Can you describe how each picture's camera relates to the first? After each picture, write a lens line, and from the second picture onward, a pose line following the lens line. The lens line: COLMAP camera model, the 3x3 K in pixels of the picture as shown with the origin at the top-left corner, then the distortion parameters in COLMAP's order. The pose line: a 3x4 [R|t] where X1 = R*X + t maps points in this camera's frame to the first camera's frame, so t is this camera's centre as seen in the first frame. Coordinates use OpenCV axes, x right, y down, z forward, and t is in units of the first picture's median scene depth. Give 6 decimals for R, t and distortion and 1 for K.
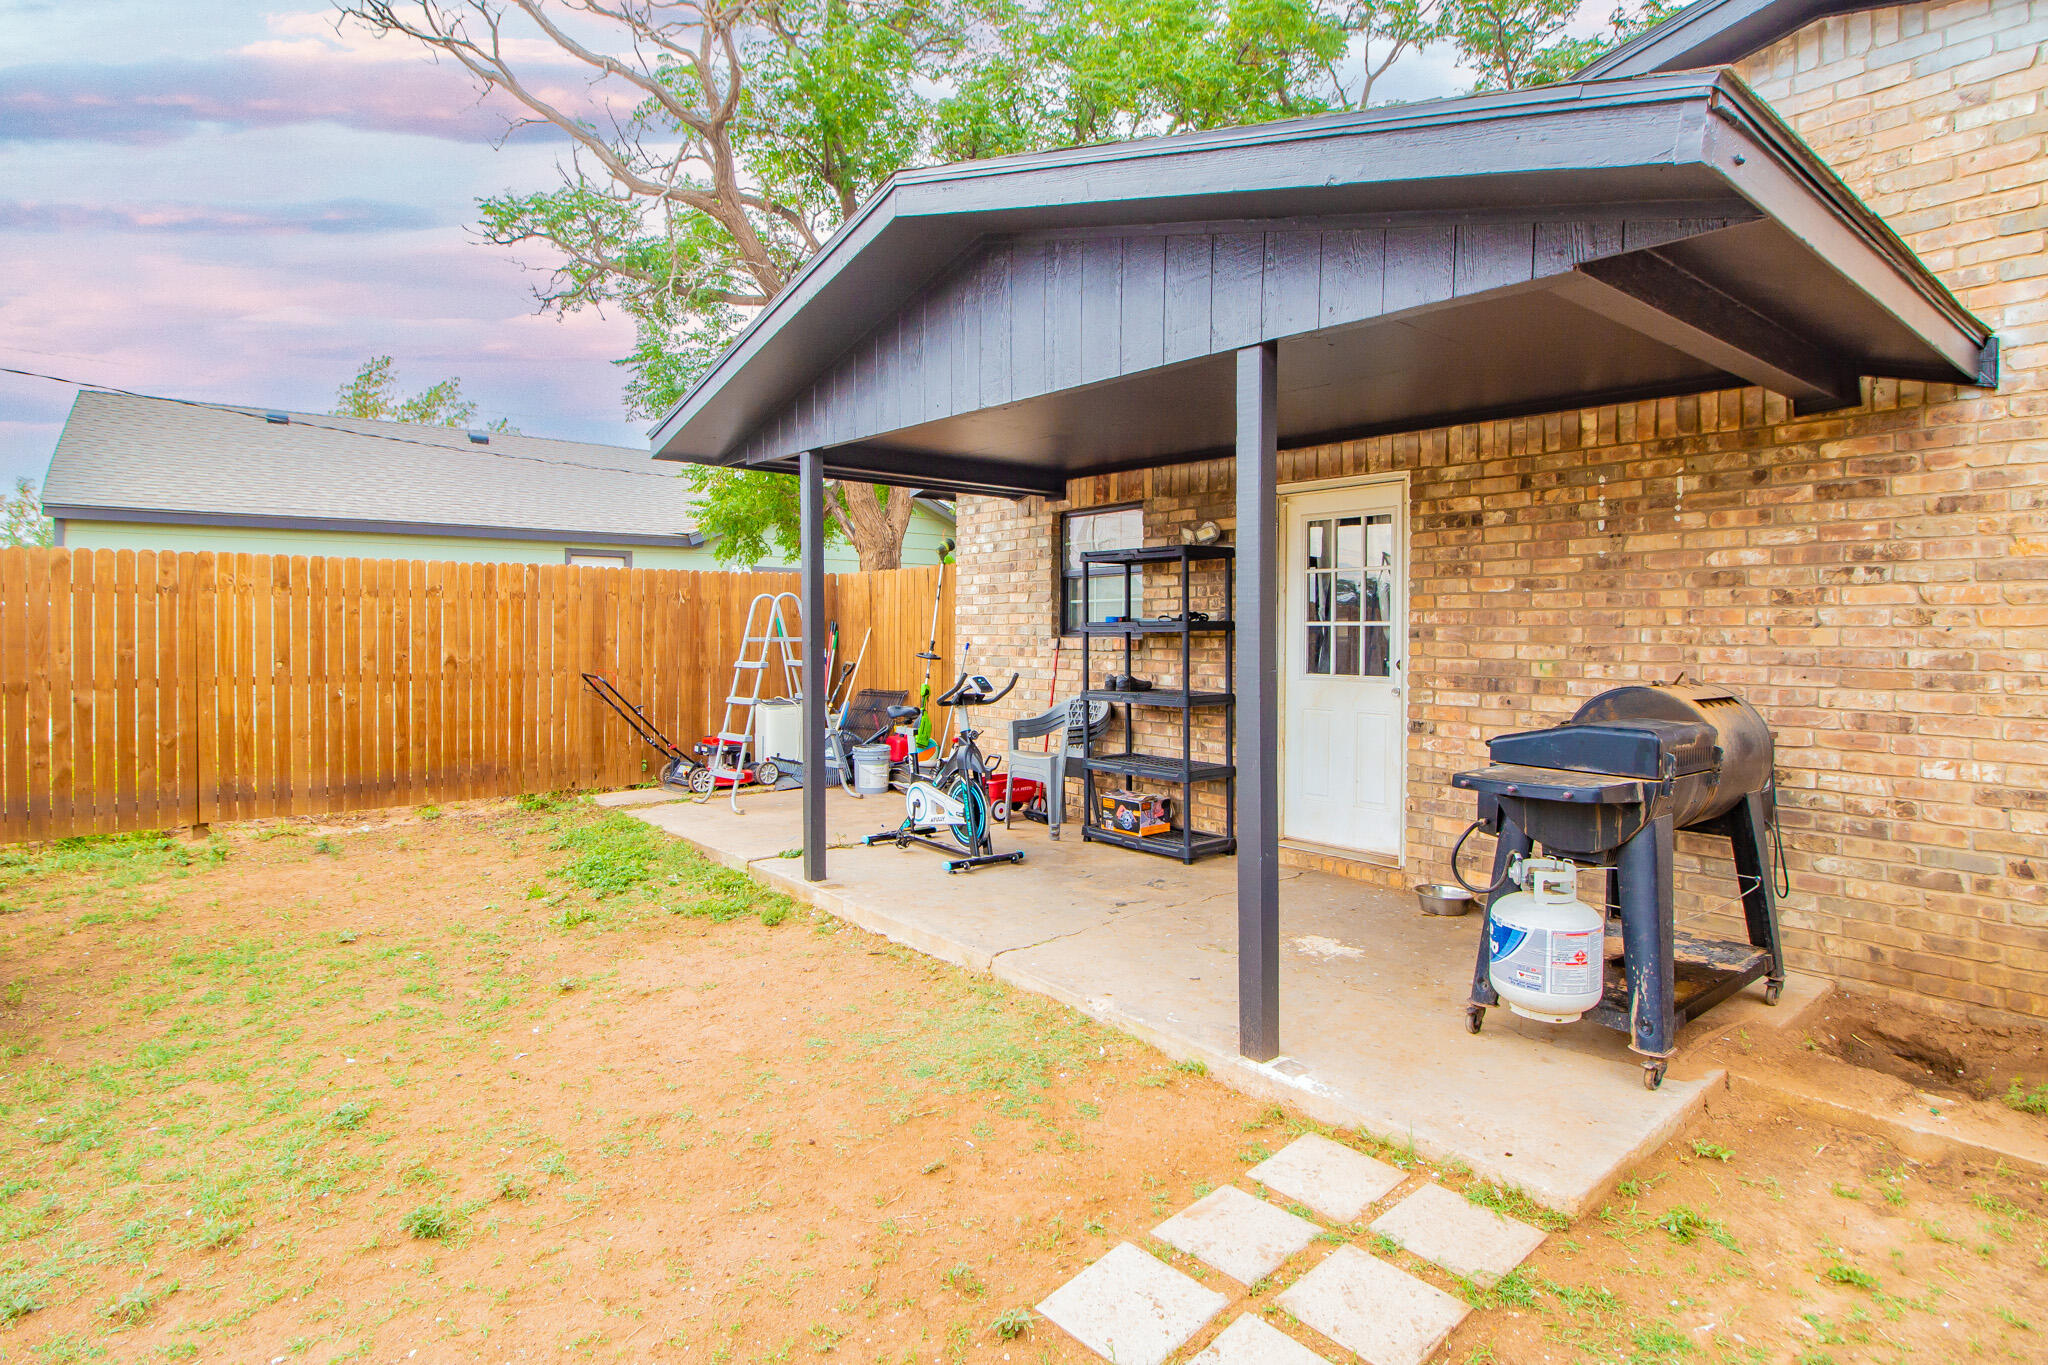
lens RADIAL K [[1035.4, 0, 1029.1], [0, 1035.4, 641.6], [0, 0, 1]] dist [-0.001454, -0.008904]
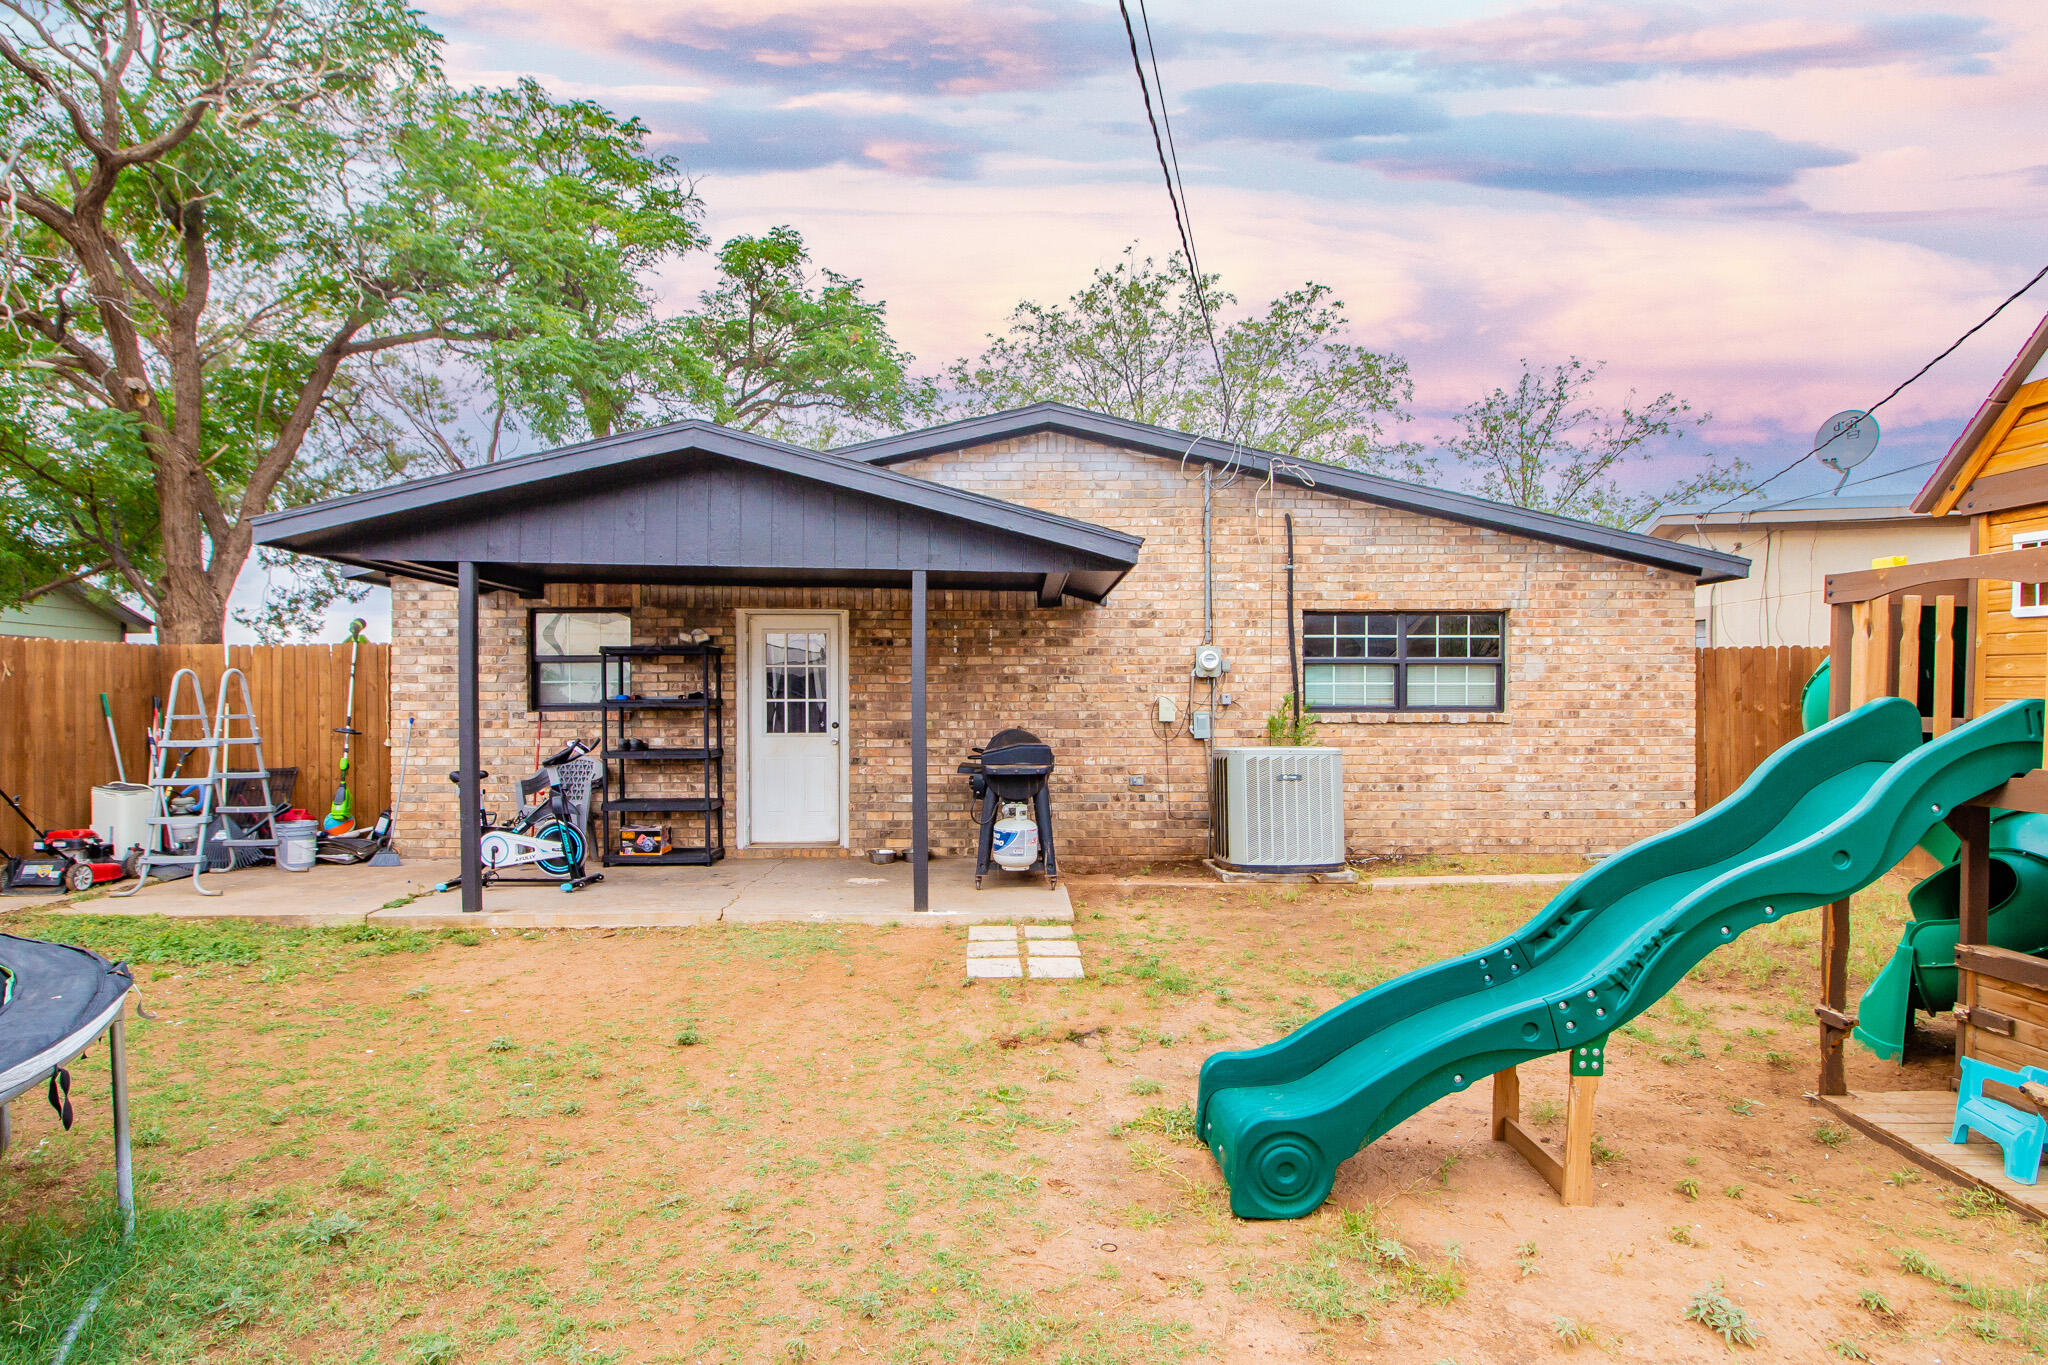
lens RADIAL K [[1035.4, 0, 1018.1], [0, 1035.4, 703.6], [0, 0, 1]] dist [-0.001454, -0.008904]
pose [[0.631131, -0.005163, 0.775659, -0.812449], [0.012812, 0.999911, -0.003769, -0.002459], [-0.775570, 0.012317, 0.631141, -0.298365]]
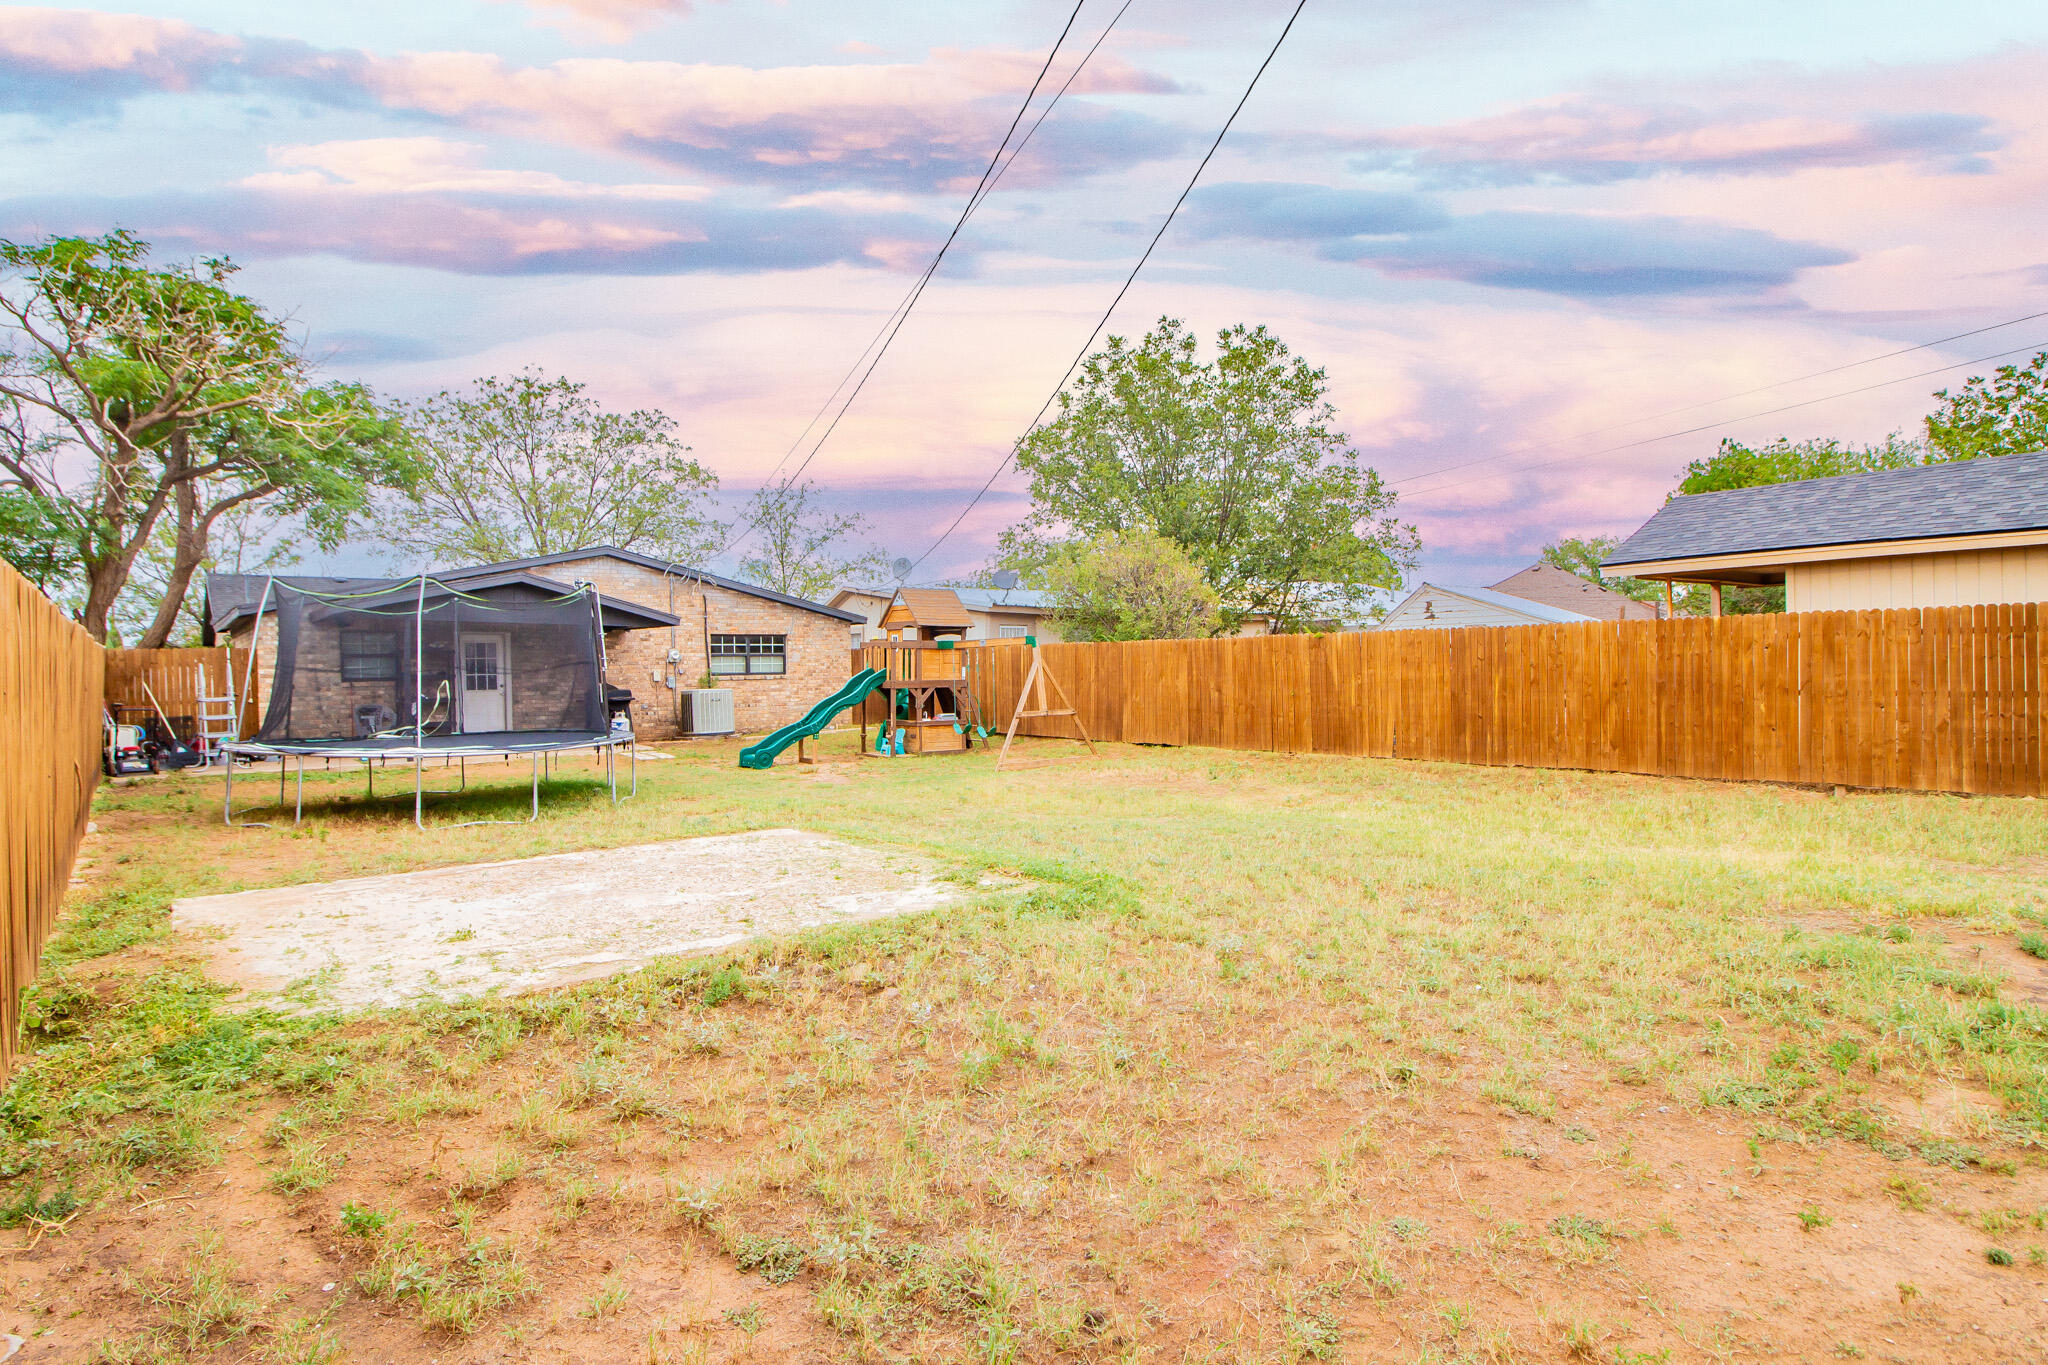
lens RADIAL K [[1035.4, 0, 1008.1], [0, 1035.4, 671.8], [0, 0, 1]] dist [-0.001454, -0.008904]
pose [[0.004692, -0.005304, 0.999975, -3.498842], [0.032611, 0.999455, 0.005149, 0.012817], [-0.999457, 0.032586, 0.004863, -0.831126]]
